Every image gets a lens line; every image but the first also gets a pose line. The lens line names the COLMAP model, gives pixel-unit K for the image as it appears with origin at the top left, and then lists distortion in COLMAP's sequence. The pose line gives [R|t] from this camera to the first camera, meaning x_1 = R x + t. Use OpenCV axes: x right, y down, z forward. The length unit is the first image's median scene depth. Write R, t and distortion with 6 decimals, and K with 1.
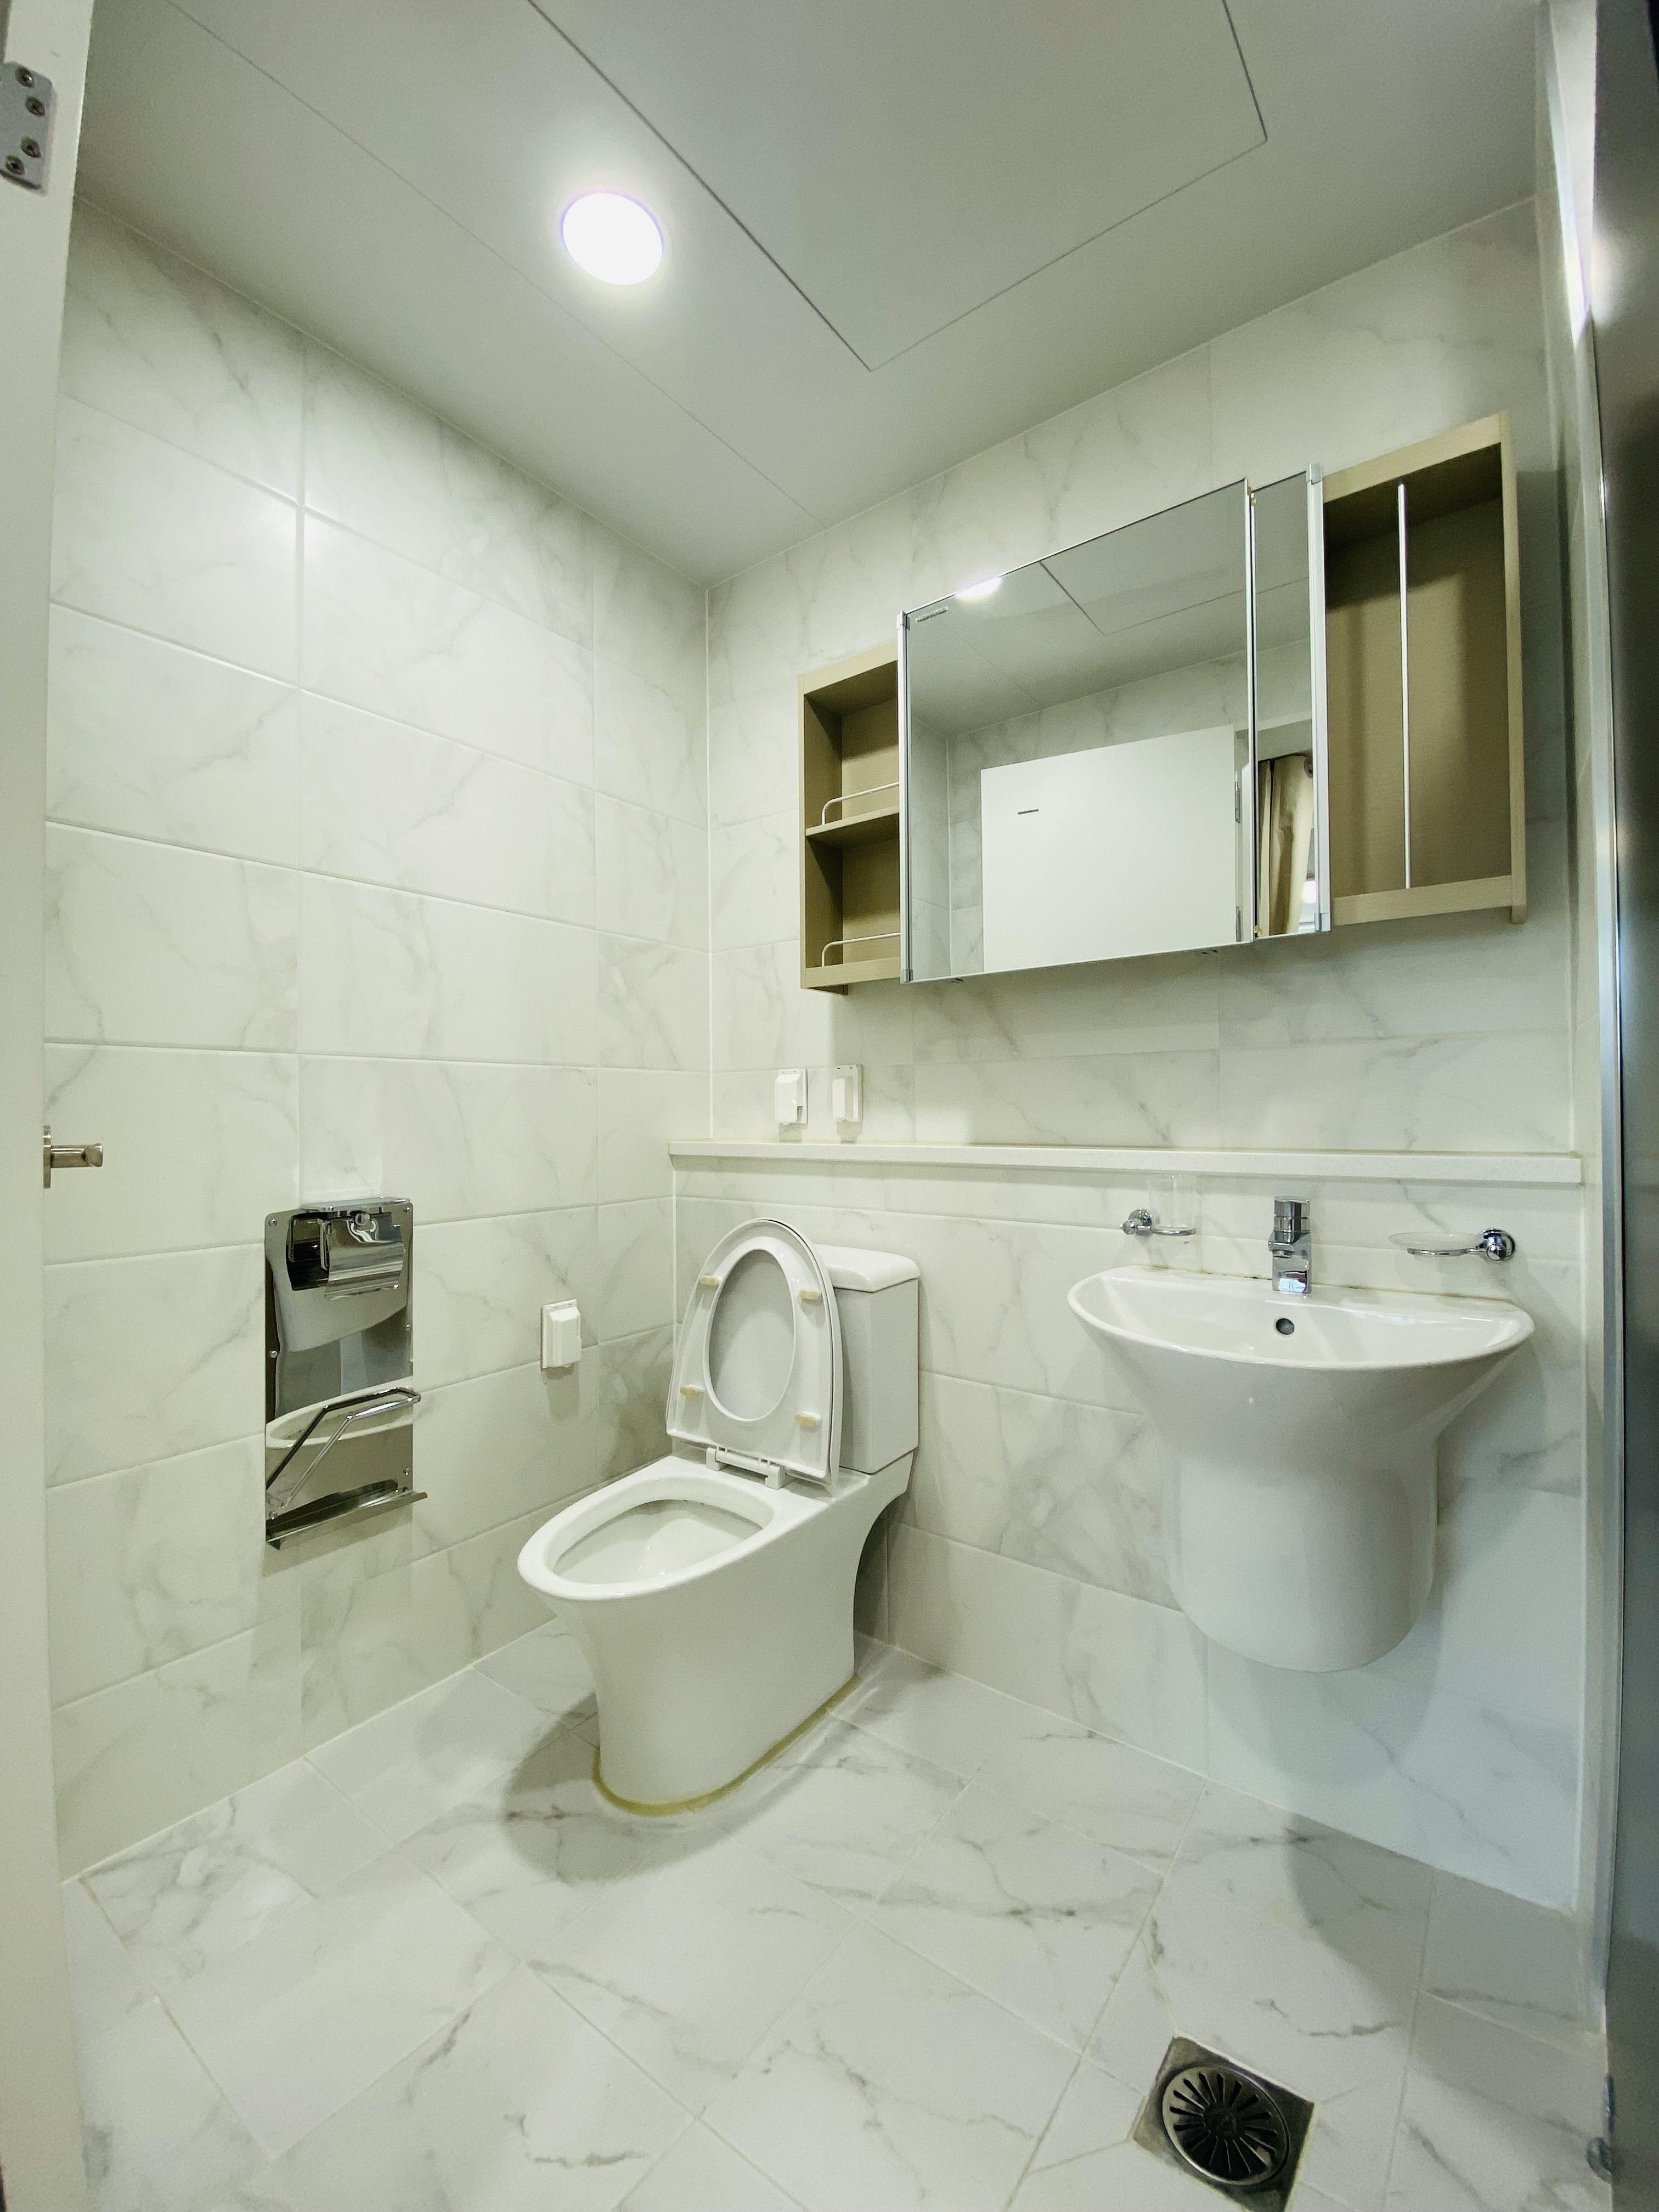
lens RADIAL K [[894.9, 0, 828.0], [0, 894.9, 1103.8], [0, 0, 1]] dist [-0.007921, -0.006535]
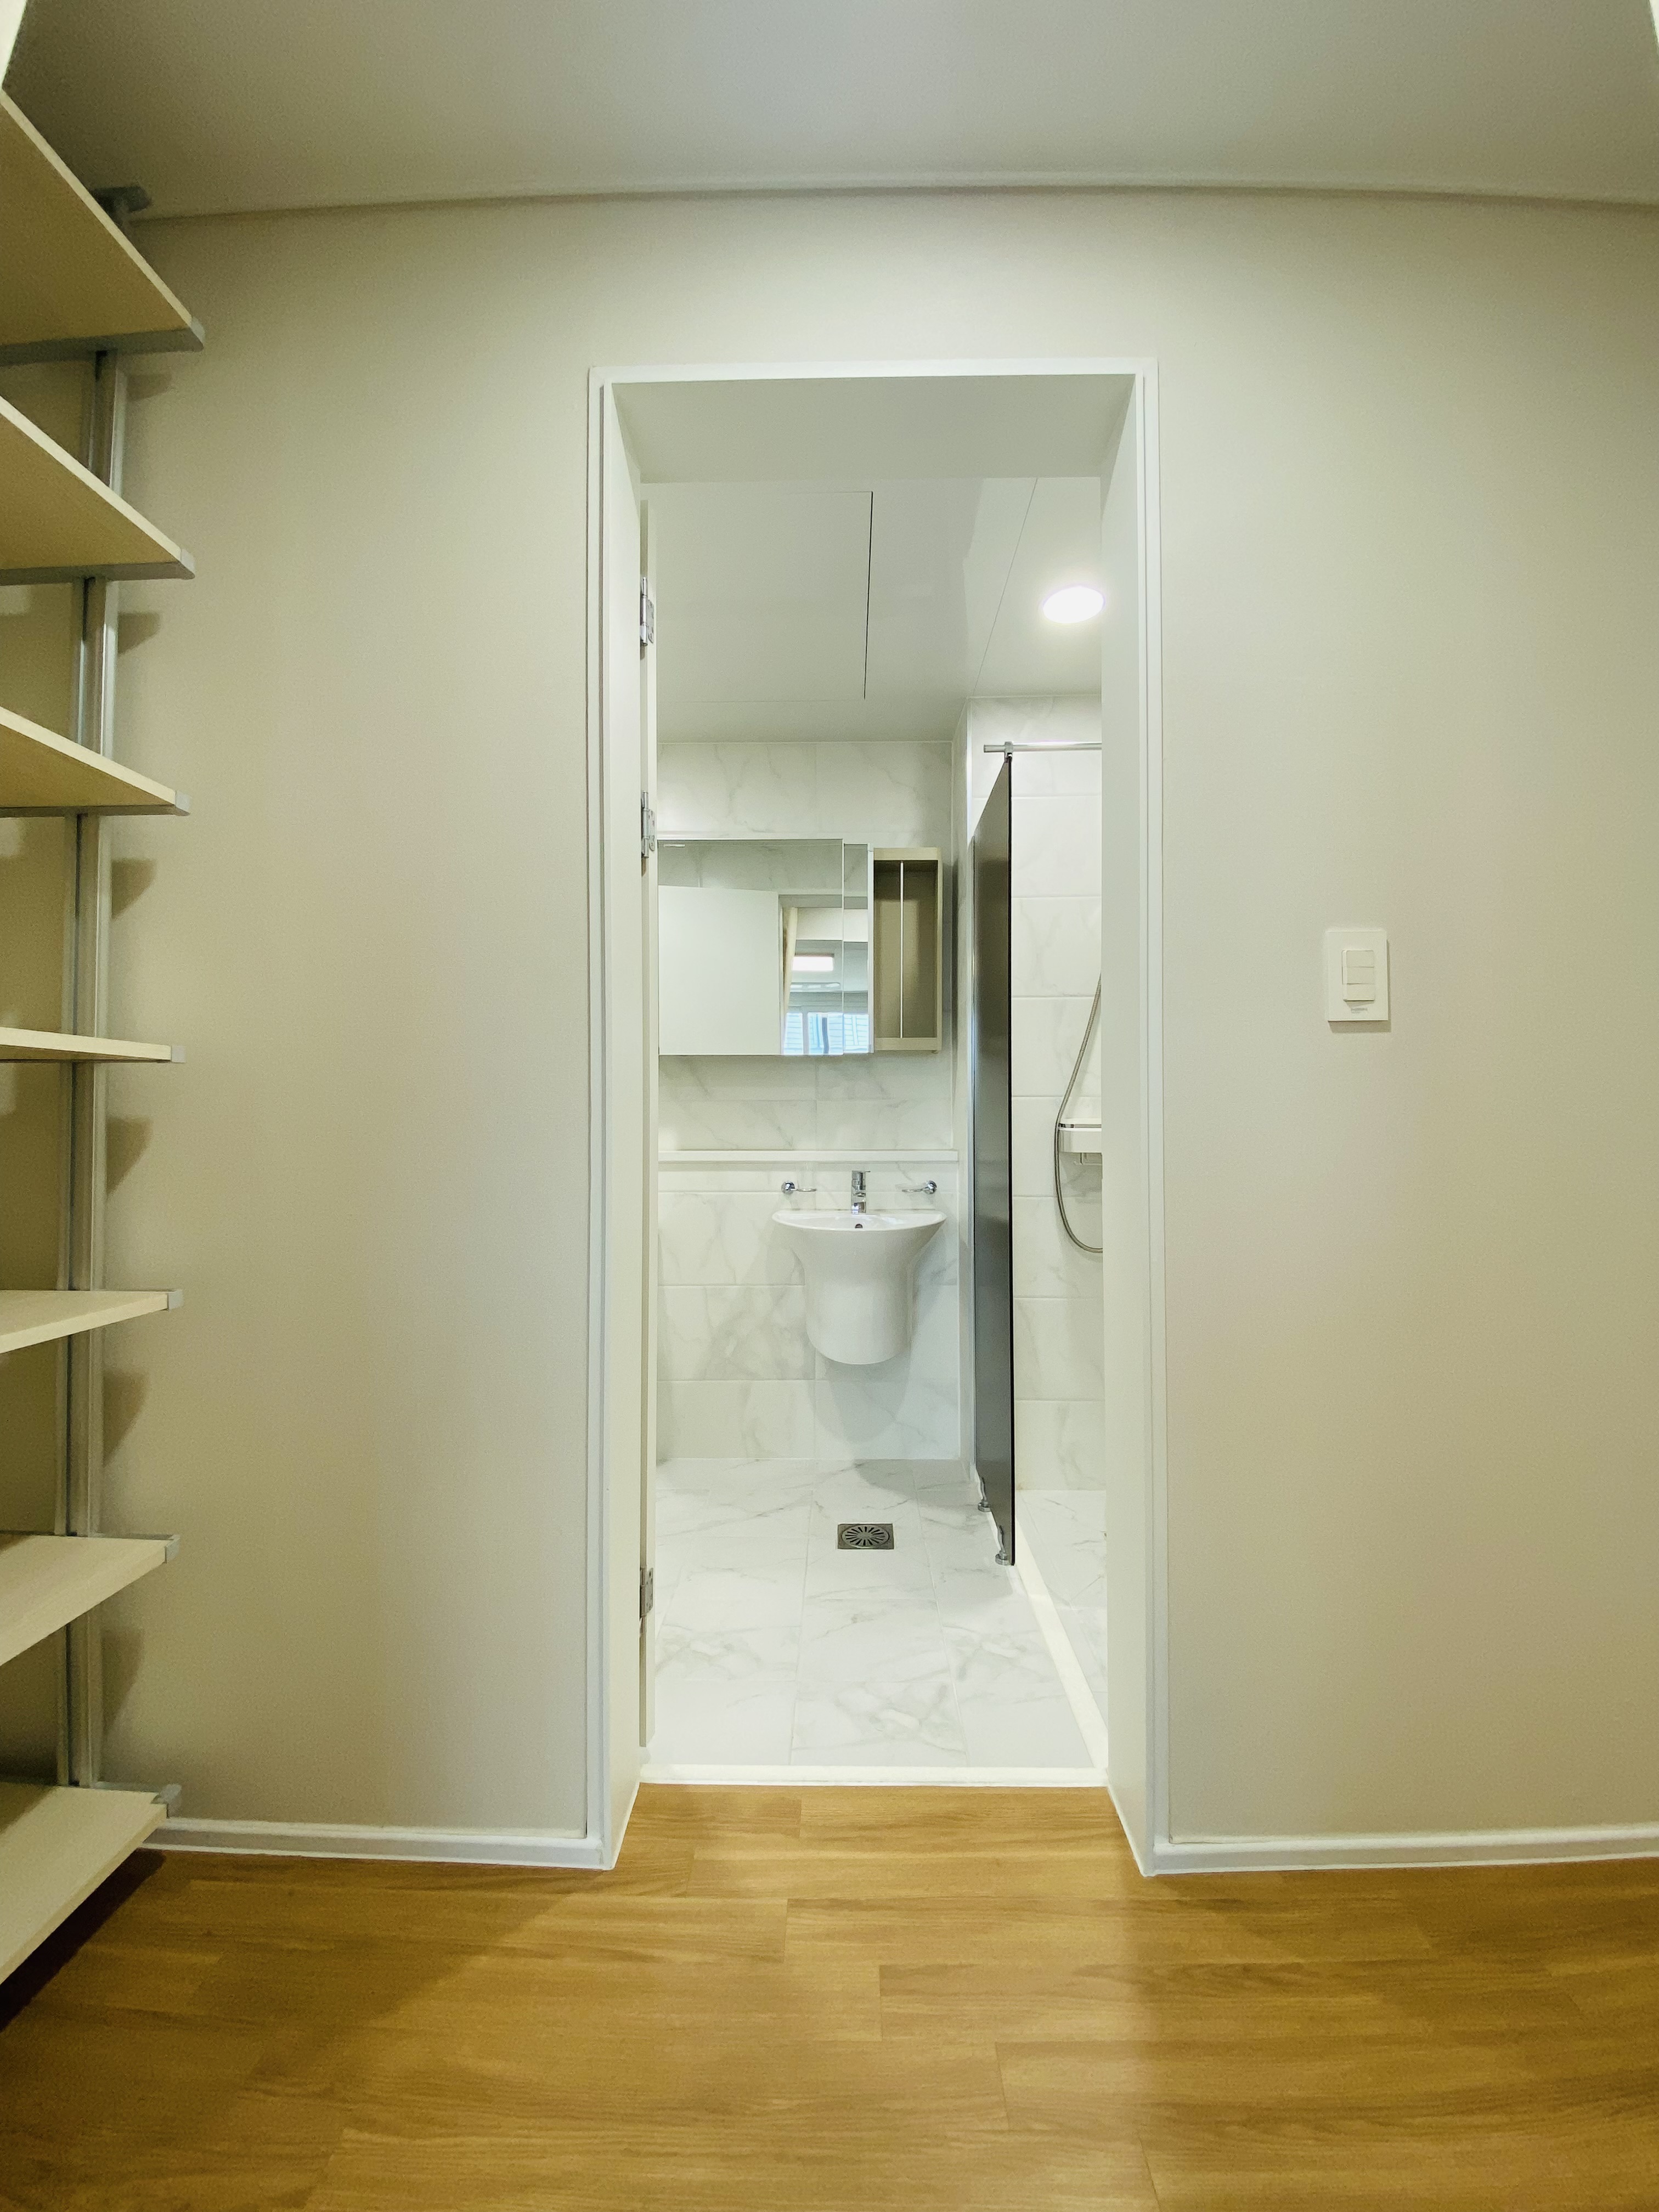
lens RADIAL K [[894.9, 0, 838.4], [0, 894.9, 1114.0], [0, 0, 1]] dist [-0.007921, -0.006535]
pose [[0.802036, 0.005747, 0.597248, -0.836372], [-0.007309, 0.999973, 0.000192, -0.035908], [-0.597231, -0.004519, 0.802056, -0.742695]]
